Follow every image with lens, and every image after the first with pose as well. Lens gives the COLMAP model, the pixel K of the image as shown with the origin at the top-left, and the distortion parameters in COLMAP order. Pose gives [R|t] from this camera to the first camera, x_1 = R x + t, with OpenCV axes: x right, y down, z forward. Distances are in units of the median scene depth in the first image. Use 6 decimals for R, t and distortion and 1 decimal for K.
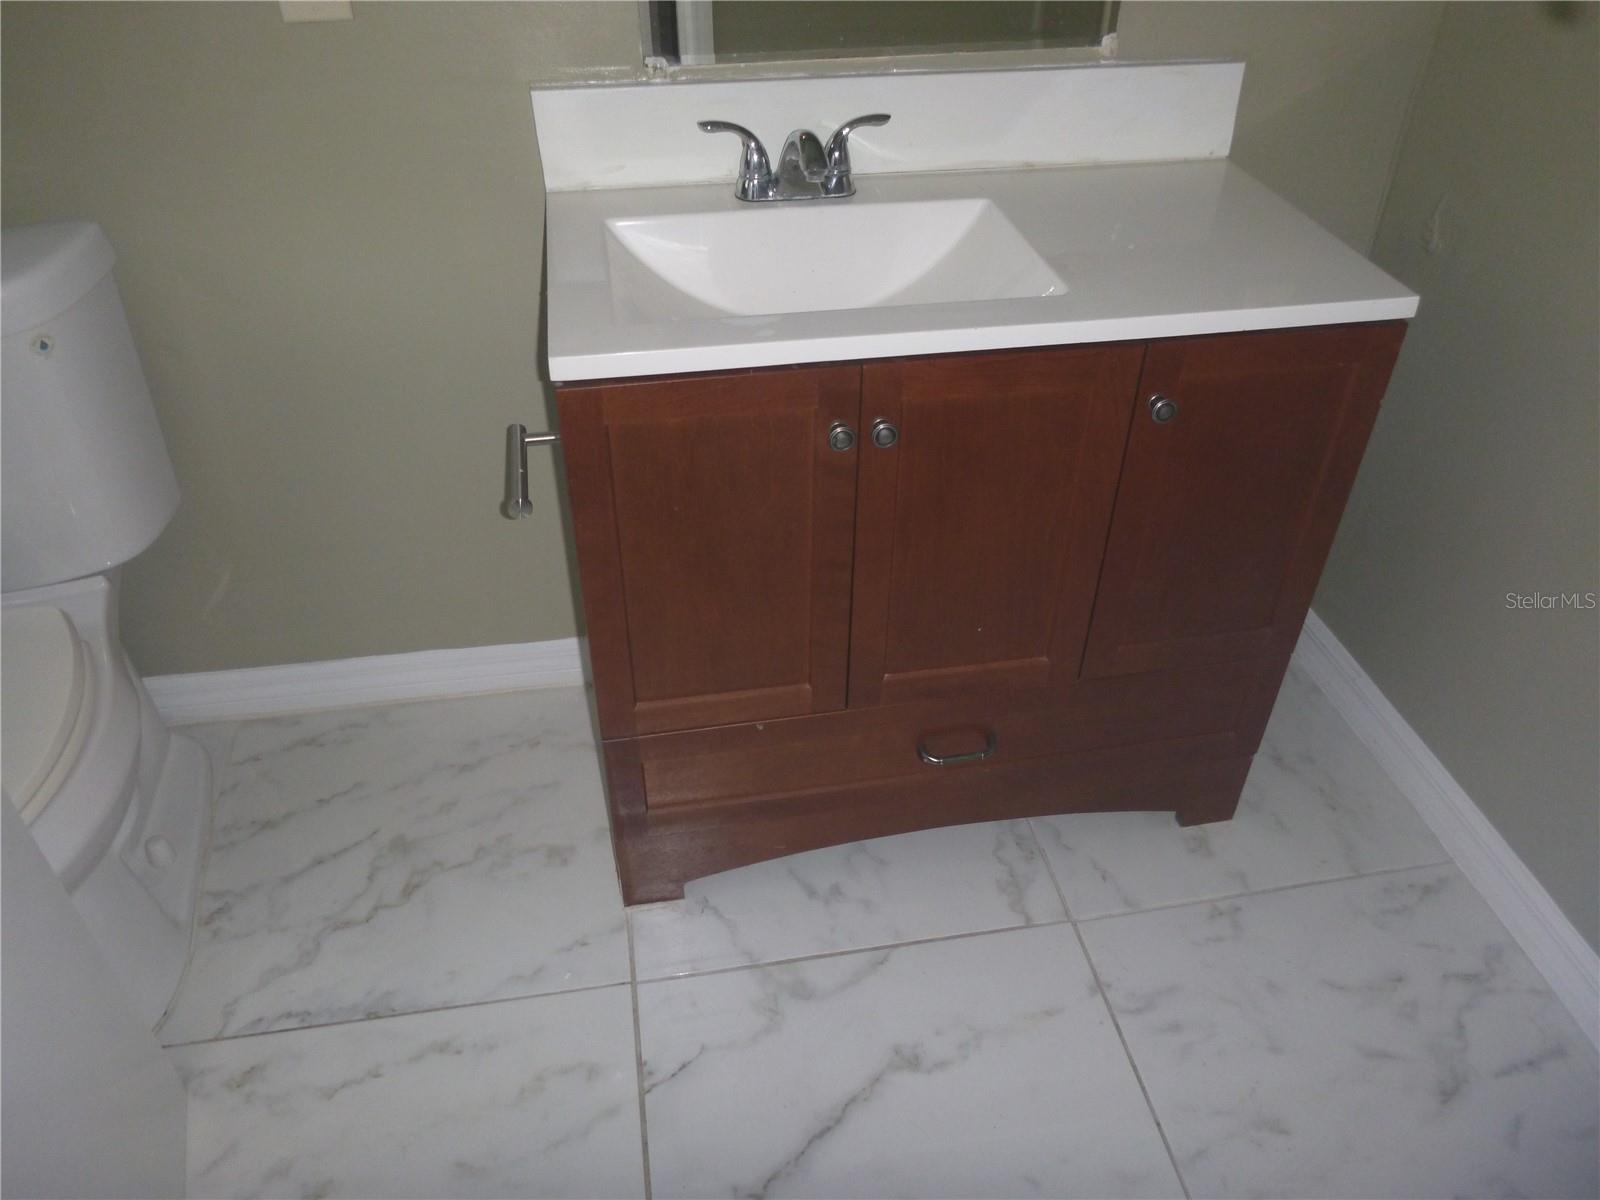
lens RADIAL K [[1181.3, 0, 801.0], [0, 1181.3, 602.9], [0, 0, 1]] dist [-0.035223, 0.009429]
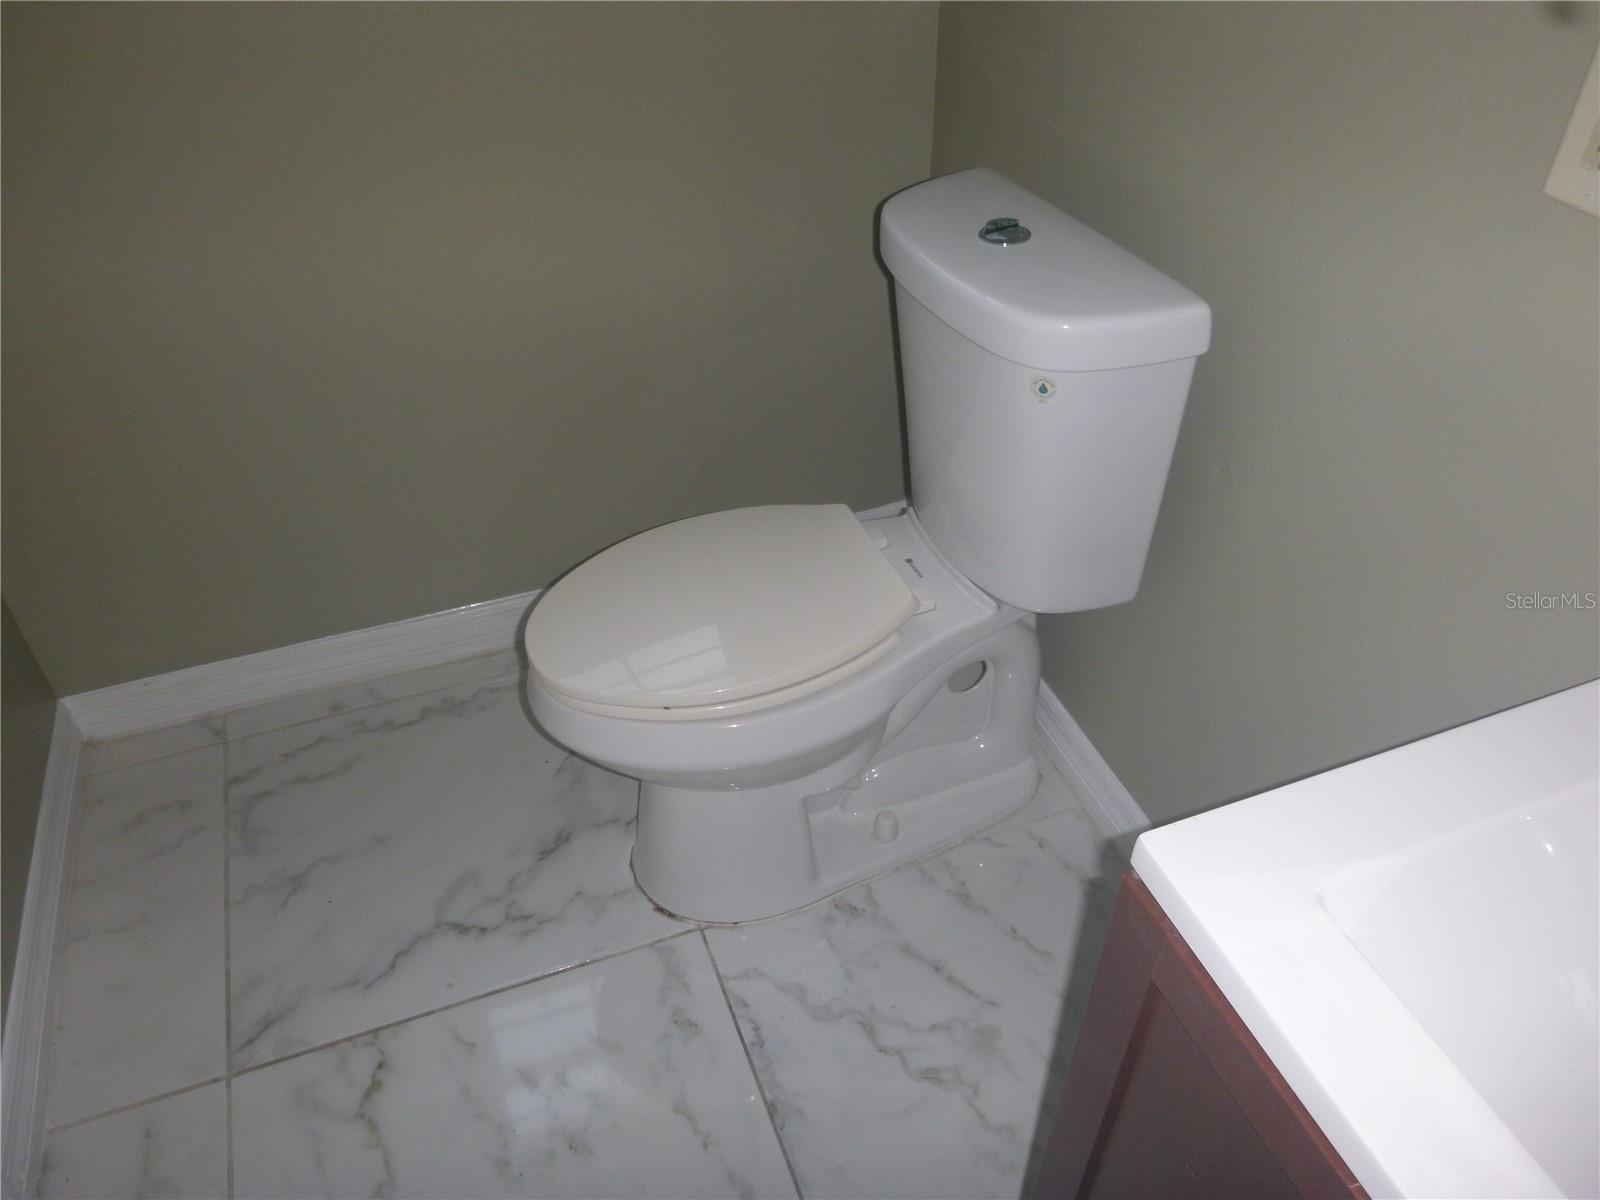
lens RADIAL K [[1181.3, 0, 801.2], [0, 1181.3, 595.0], [0, 0, 1]] dist [-0.035223, 0.009429]
pose [[0.198291, 0.615277, -0.762965, 0.091213], [-0.606142, 0.688698, 0.397853, -0.289520], [0.770242, 0.383575, 0.509508, 0.355274]]
